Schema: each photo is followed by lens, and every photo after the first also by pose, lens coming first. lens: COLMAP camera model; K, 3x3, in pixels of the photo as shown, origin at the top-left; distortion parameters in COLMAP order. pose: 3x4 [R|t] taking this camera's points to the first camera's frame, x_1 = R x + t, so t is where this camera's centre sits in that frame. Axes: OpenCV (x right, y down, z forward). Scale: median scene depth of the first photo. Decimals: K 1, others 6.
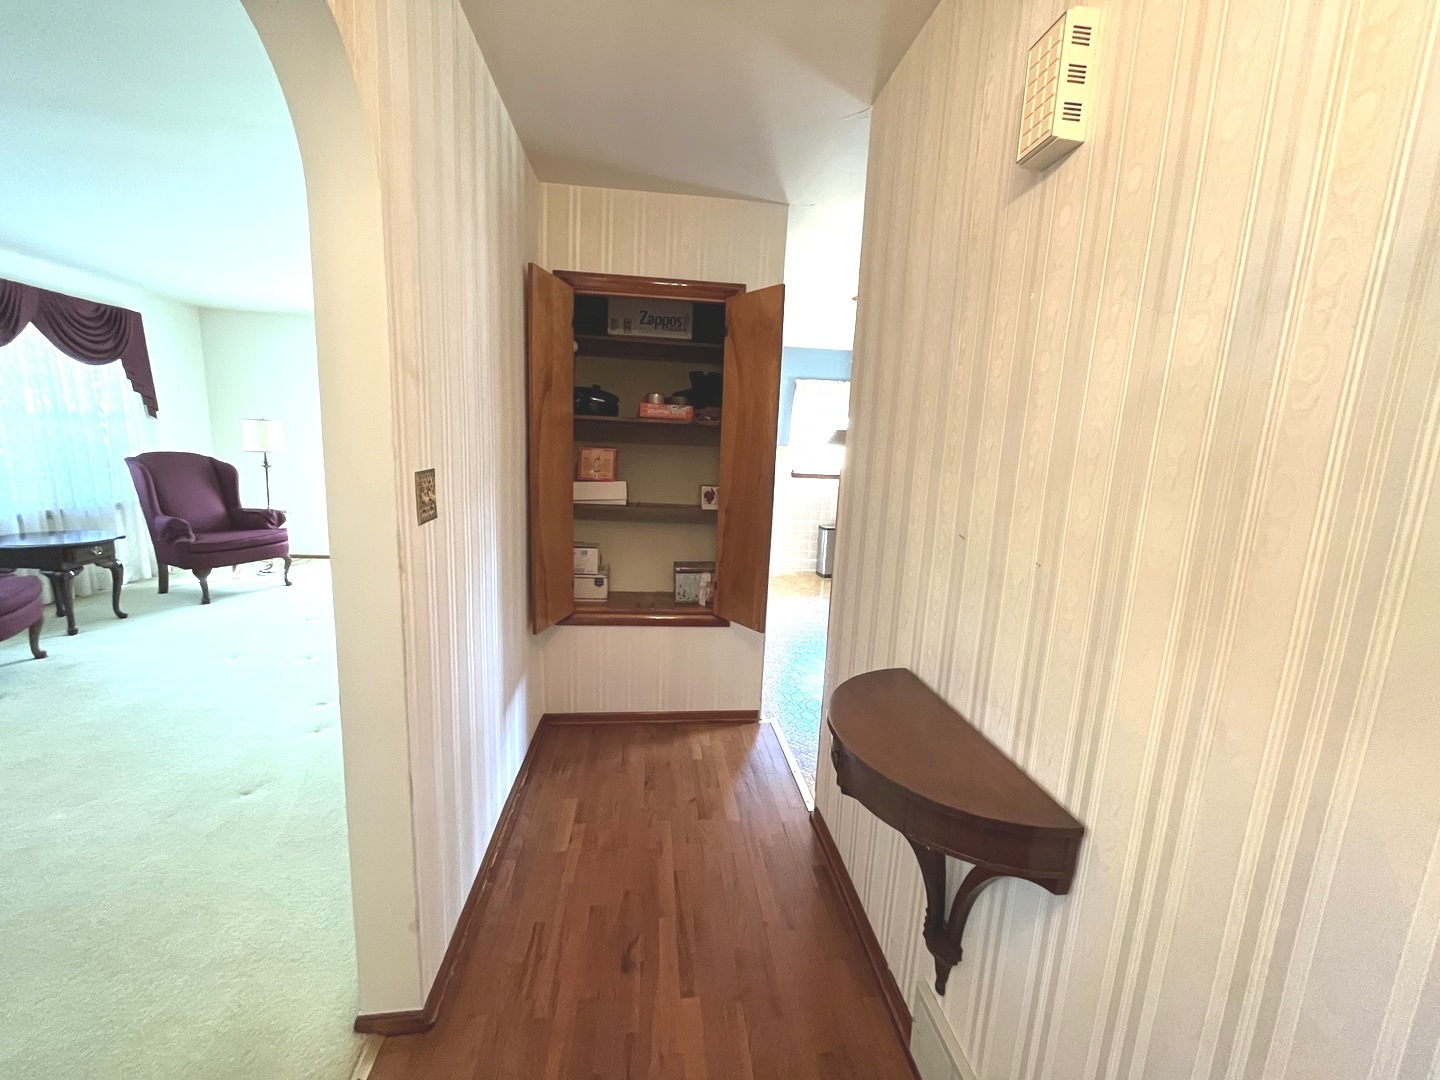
lens RADIAL K [[581.3, 0, 718.2], [0, 581.3, 544.8], [0, 0, 1]] dist [-0.004196, -0.000251]
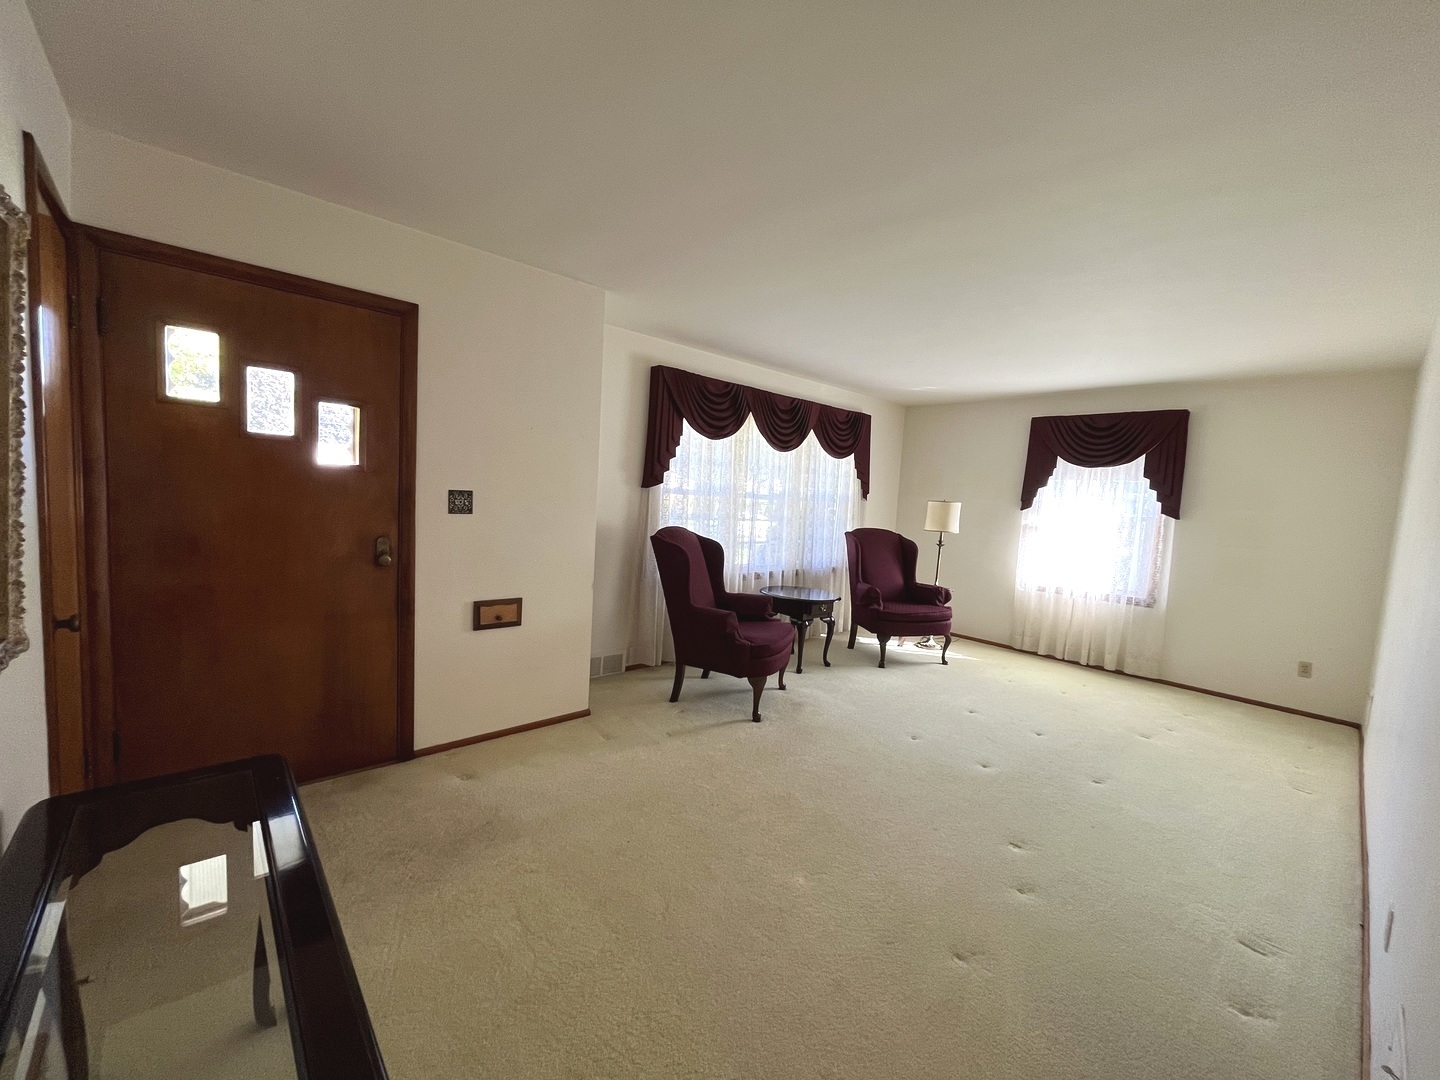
lens RADIAL K [[581.3, 0, 718.2], [0, 581.3, 544.8], [0, 0, 1]] dist [-0.004196, -0.000251]
pose [[0.581871, 0.056822, -0.811294, -0.196082], [-0.169337, 0.984158, -0.052522, -0.015529], [0.795457, 0.167943, 0.582274, 0.085735]]
